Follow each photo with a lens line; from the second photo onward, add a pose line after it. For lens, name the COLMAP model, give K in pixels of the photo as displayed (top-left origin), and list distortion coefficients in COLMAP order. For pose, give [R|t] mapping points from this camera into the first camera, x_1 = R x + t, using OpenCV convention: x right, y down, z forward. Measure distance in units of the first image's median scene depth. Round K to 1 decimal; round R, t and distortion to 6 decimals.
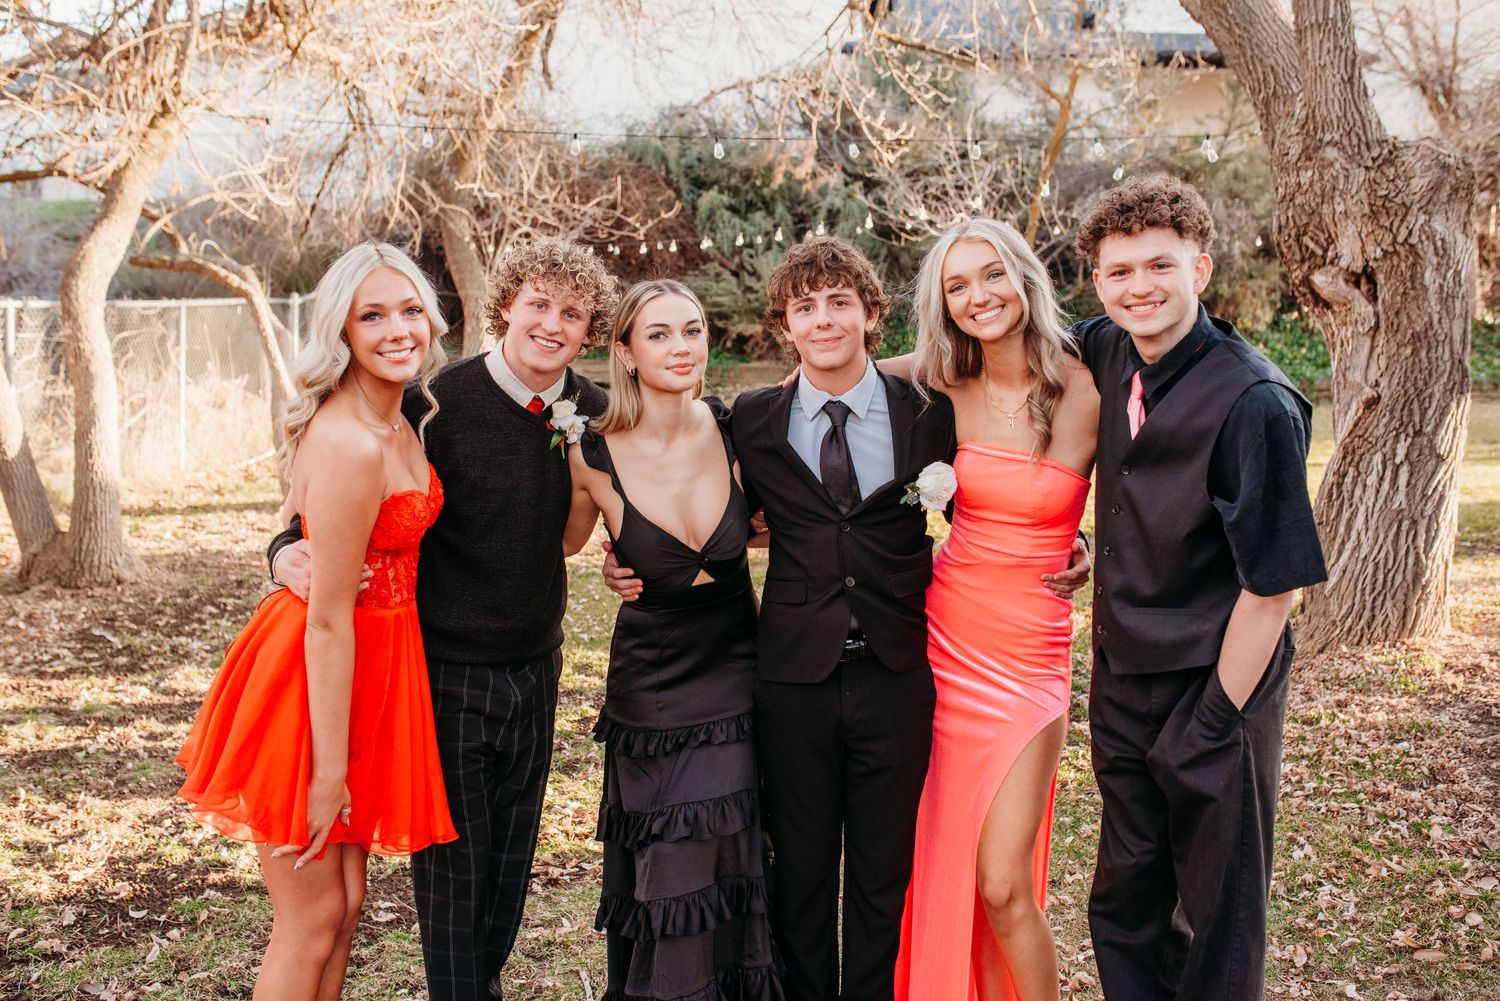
lens RADIAL K [[1440.6, 0, 750.0], [0, 1440.6, 500.5], [0, 0, 1]] dist [-0.053562, 0.082327]
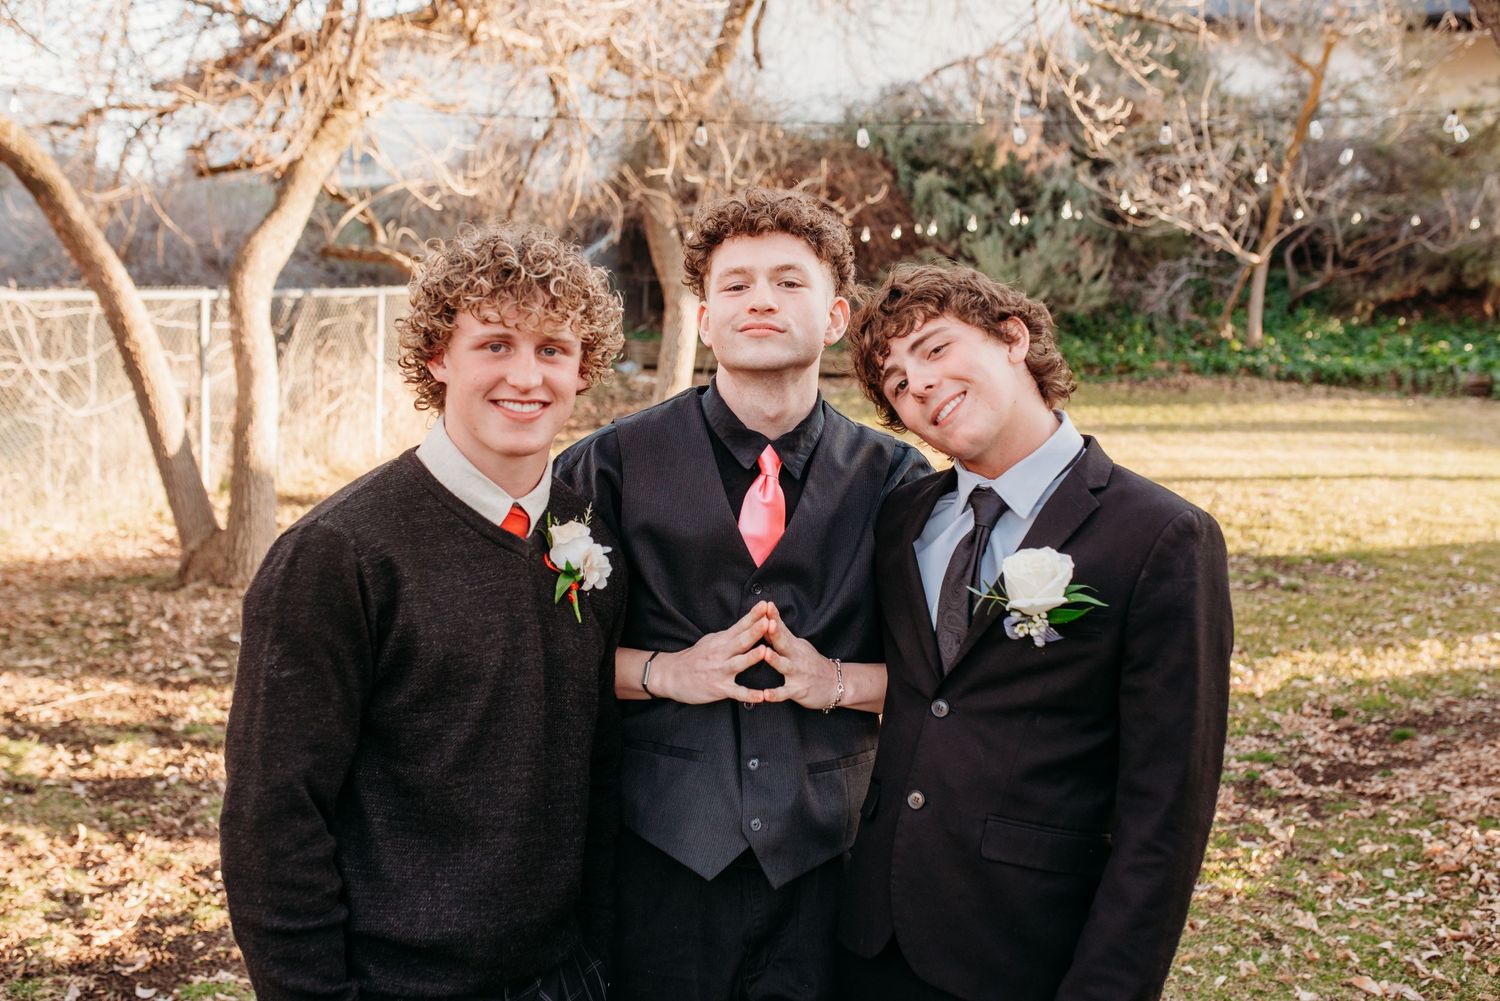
lens RADIAL K [[1440.6, 0, 750.0], [0, 1440.6, 500.5], [0, 0, 1]] dist [-0.053562, 0.082327]
pose [[0.986359, 0.026199, -0.162511, 0.039943], [-0.023932, 0.999587, 0.015893, -0.021098], [0.162860, -0.011787, 0.986579, 0.073679]]
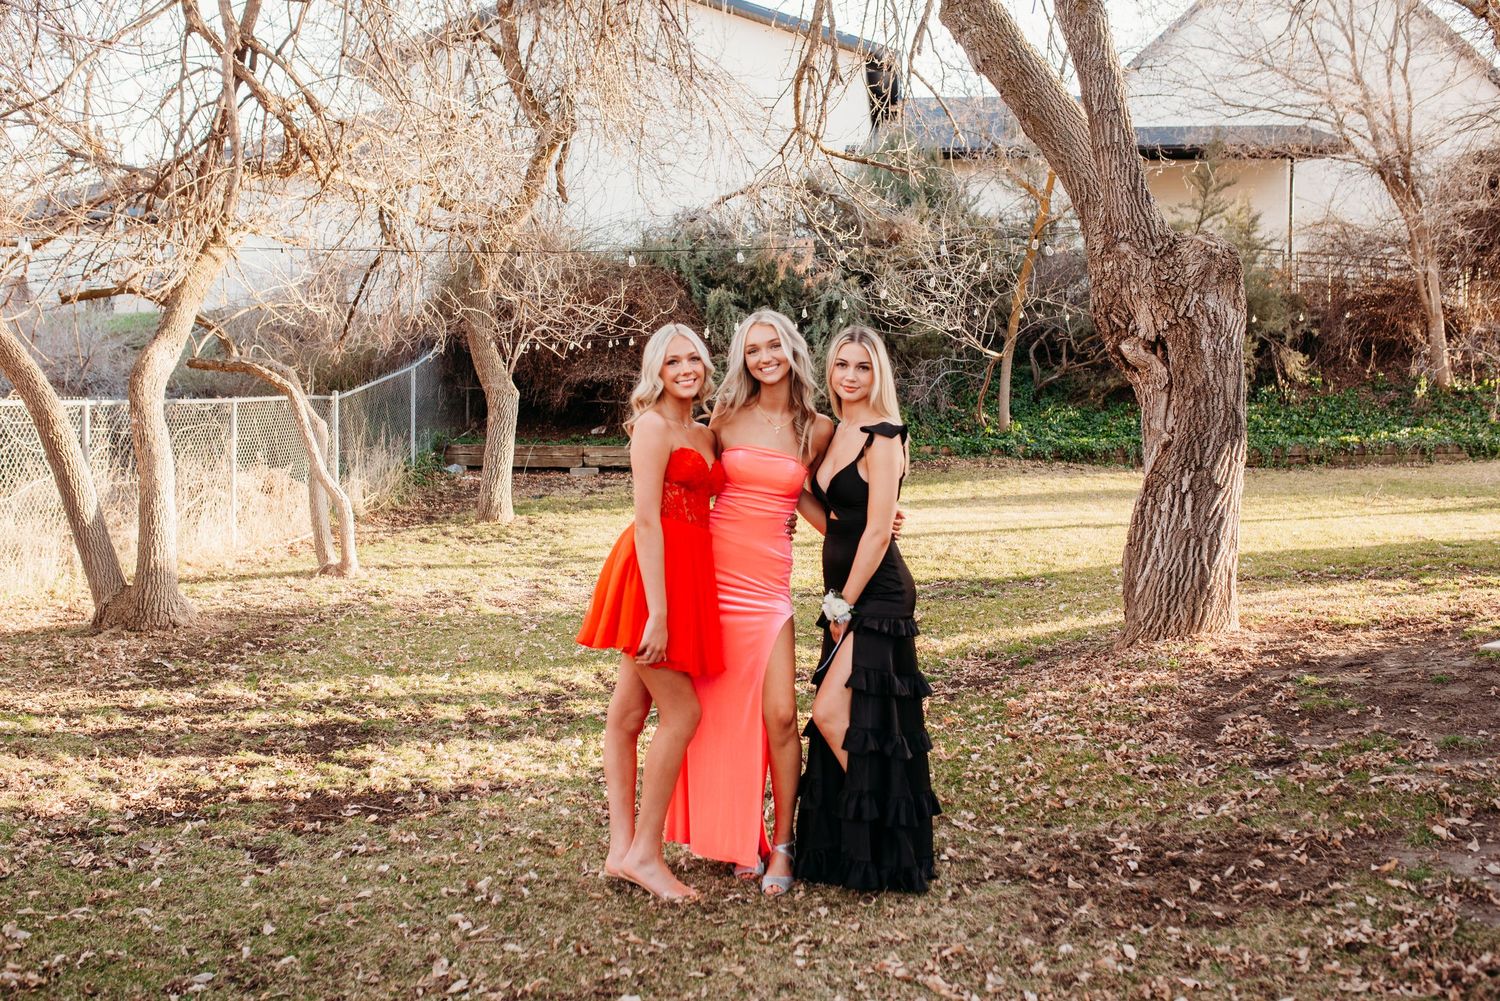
lens RADIAL K [[1440.6, 0, 750.0], [0, 1440.6, 500.5], [0, 0, 1]] dist [-0.053562, 0.082327]
pose [[0.998946, -0.023477, -0.039437, 0.086174], [0.020898, 0.997694, -0.064581, 0.036578], [0.040862, 0.063689, 0.997133, -0.175347]]
